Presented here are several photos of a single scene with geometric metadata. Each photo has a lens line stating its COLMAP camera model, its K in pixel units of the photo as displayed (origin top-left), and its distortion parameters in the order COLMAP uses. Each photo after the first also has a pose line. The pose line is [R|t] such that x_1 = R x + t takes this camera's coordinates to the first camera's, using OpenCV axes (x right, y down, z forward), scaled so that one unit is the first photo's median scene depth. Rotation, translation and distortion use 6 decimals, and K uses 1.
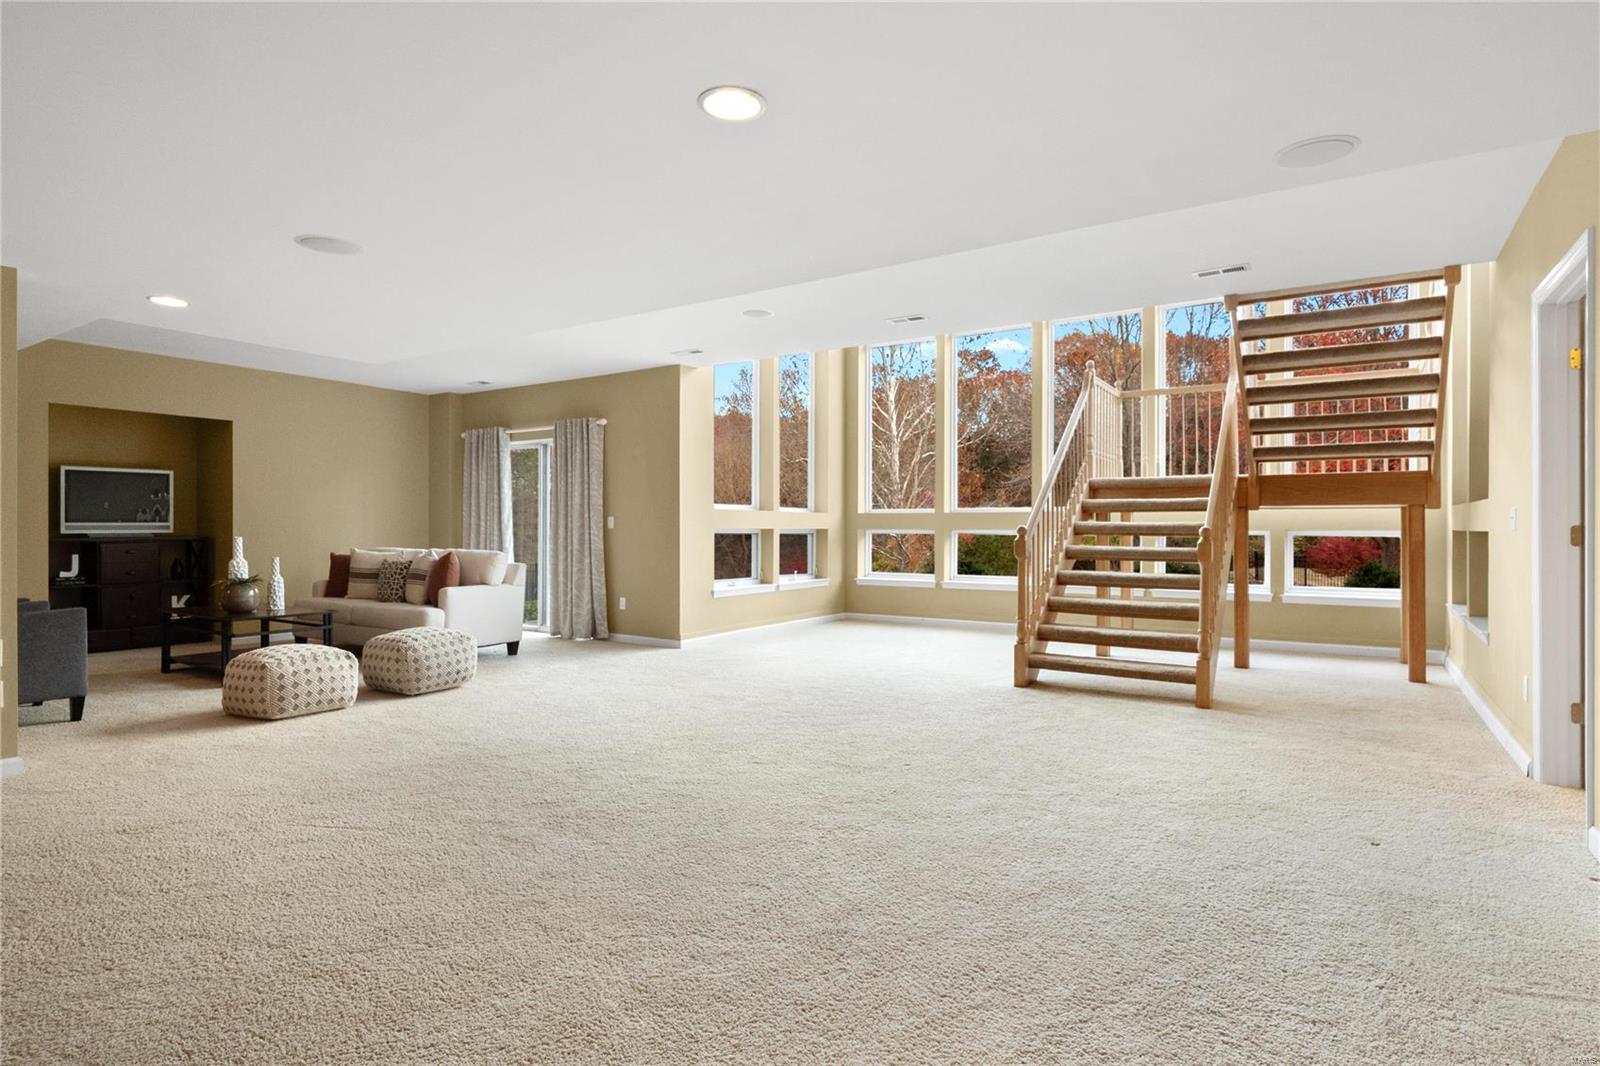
lens RADIAL K [[827.4, 0, 798.1], [0, 827.4, 541.6], [0, 0, 1]] dist [-0.002562, -0.000613]
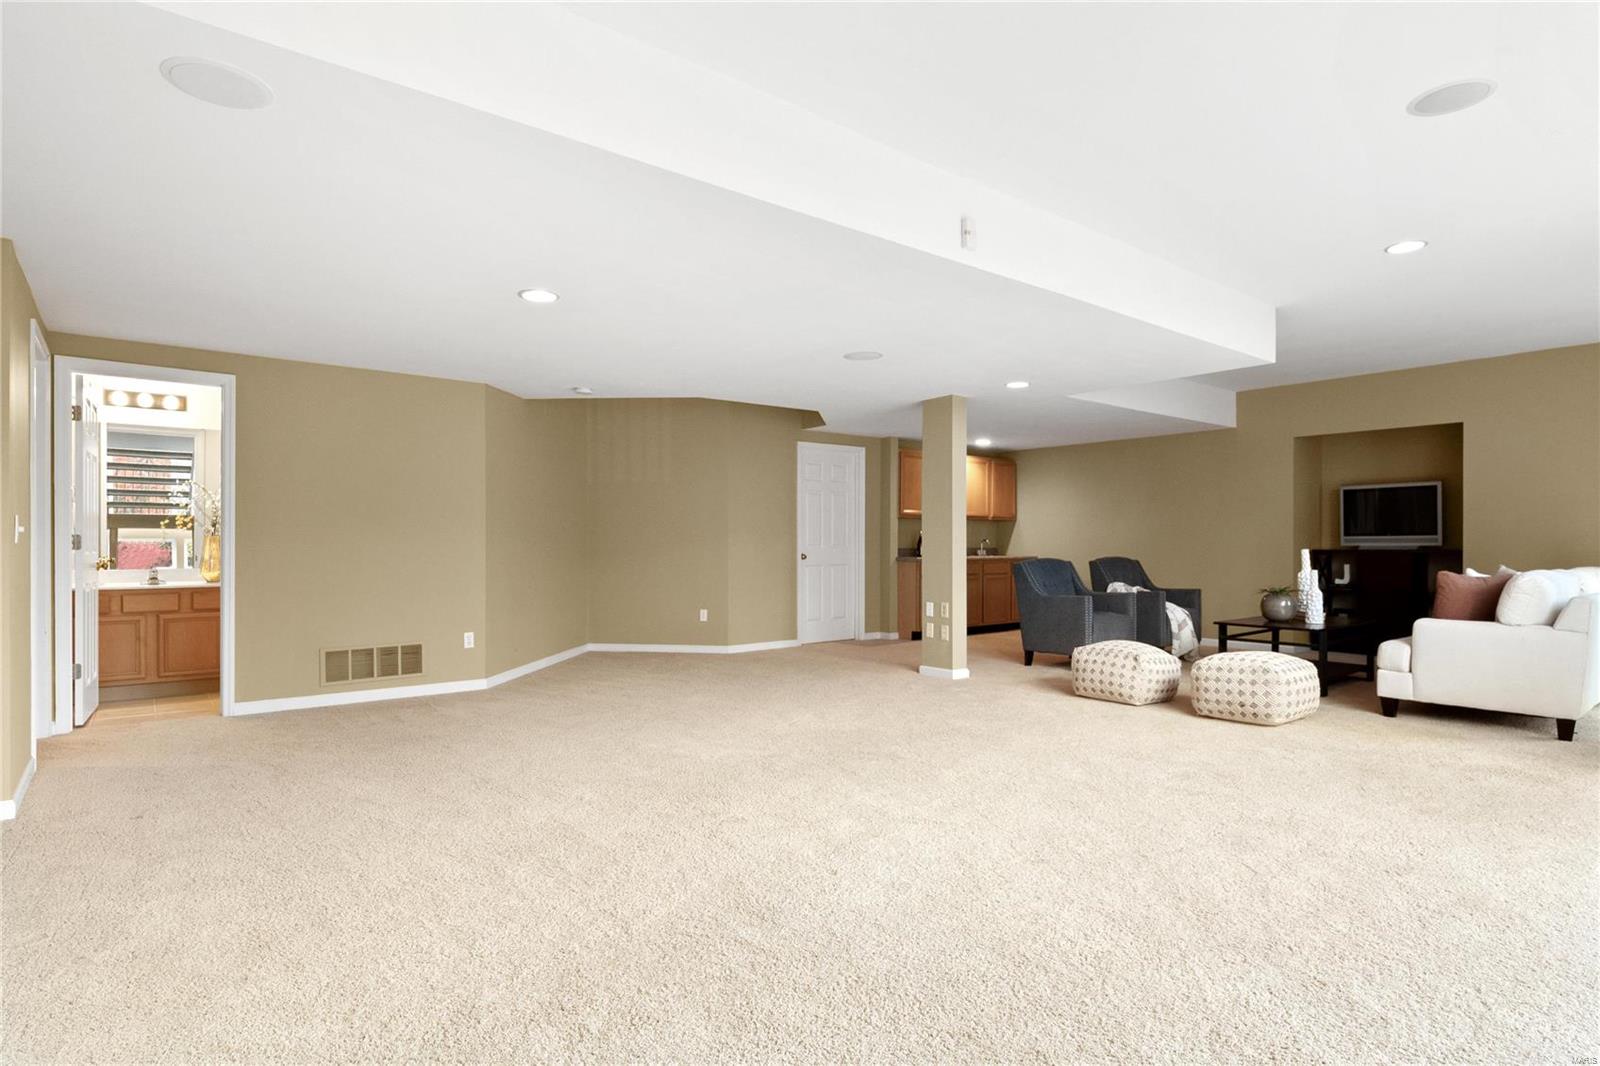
lens RADIAL K [[827.4, 0, 798.1], [0, 827.4, 541.6], [0, 0, 1]] dist [-0.002562, -0.000613]
pose [[-0.306800, -0.000632, -0.951774, 0.433112], [-0.016301, 0.999857, 0.004591, -0.008365], [0.951635, 0.016923, -0.306766, 0.633240]]
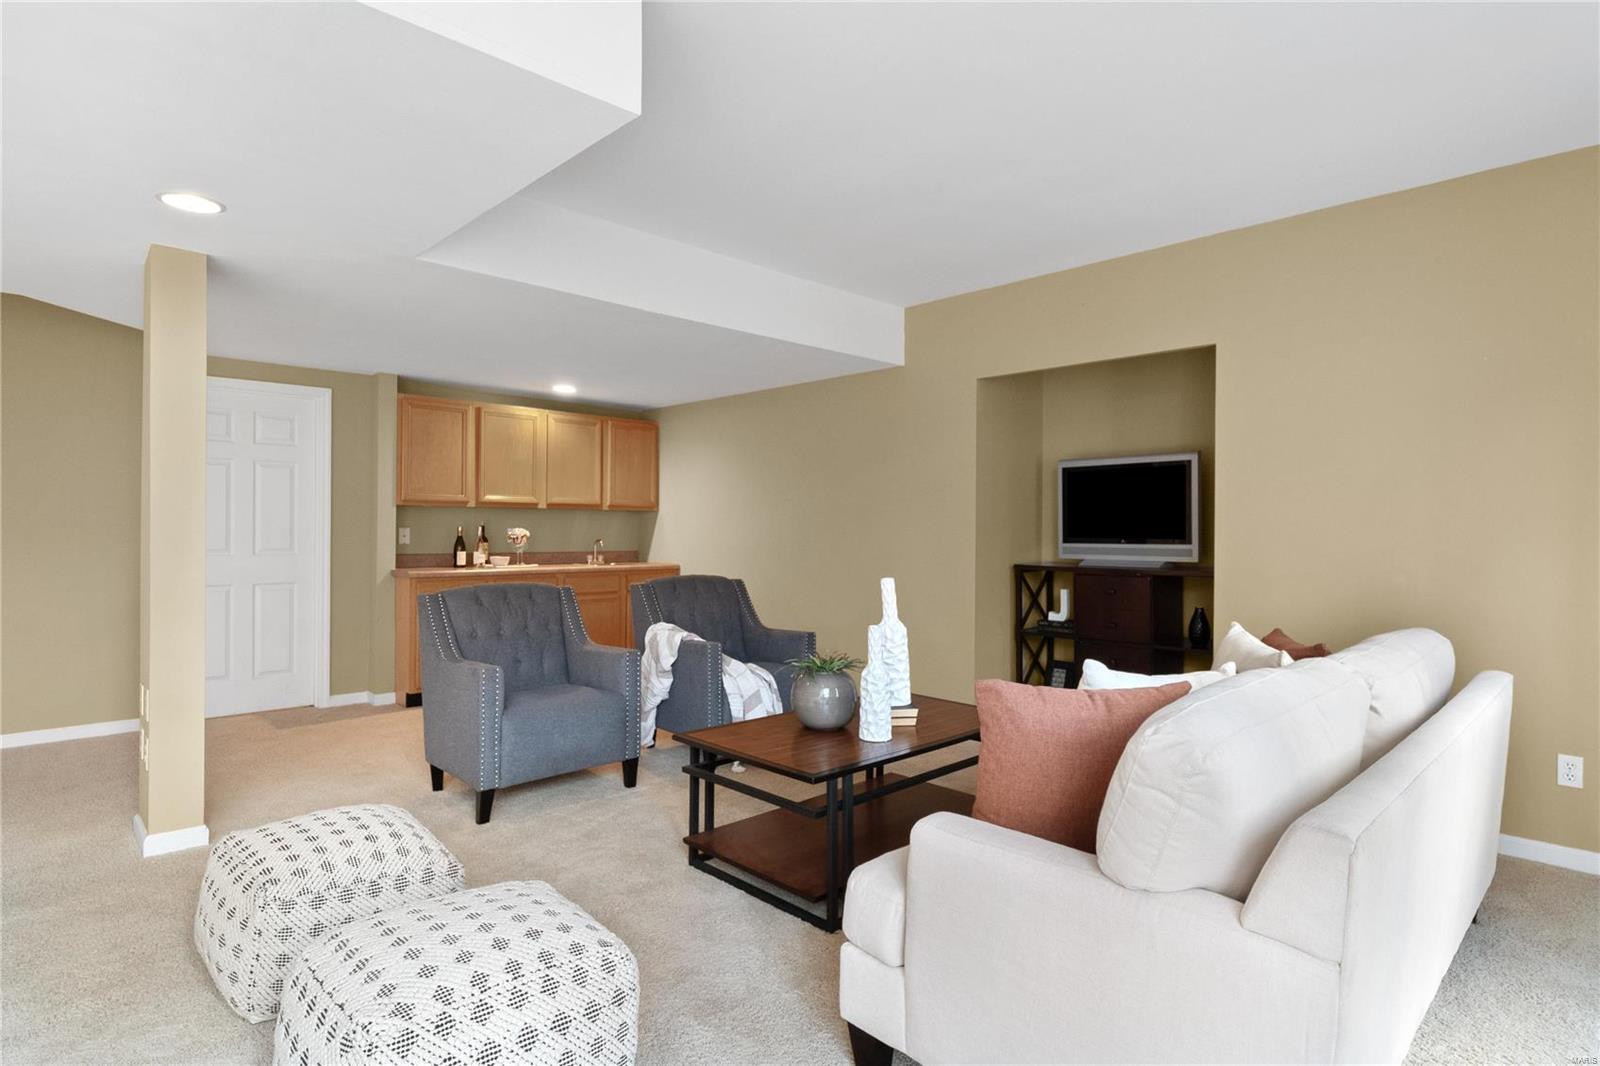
lens RADIAL K [[834.1, 0, 800.0], [0, 834.1, 533.0], [0, 0, 1]] dist [0.000900, 0.000139]
pose [[-0.210534, 0.002492, -0.977583, -0.146075], [-0.024706, 0.999664, 0.007869, -0.031687], [0.977274, 0.025809, -0.210401, 0.931977]]
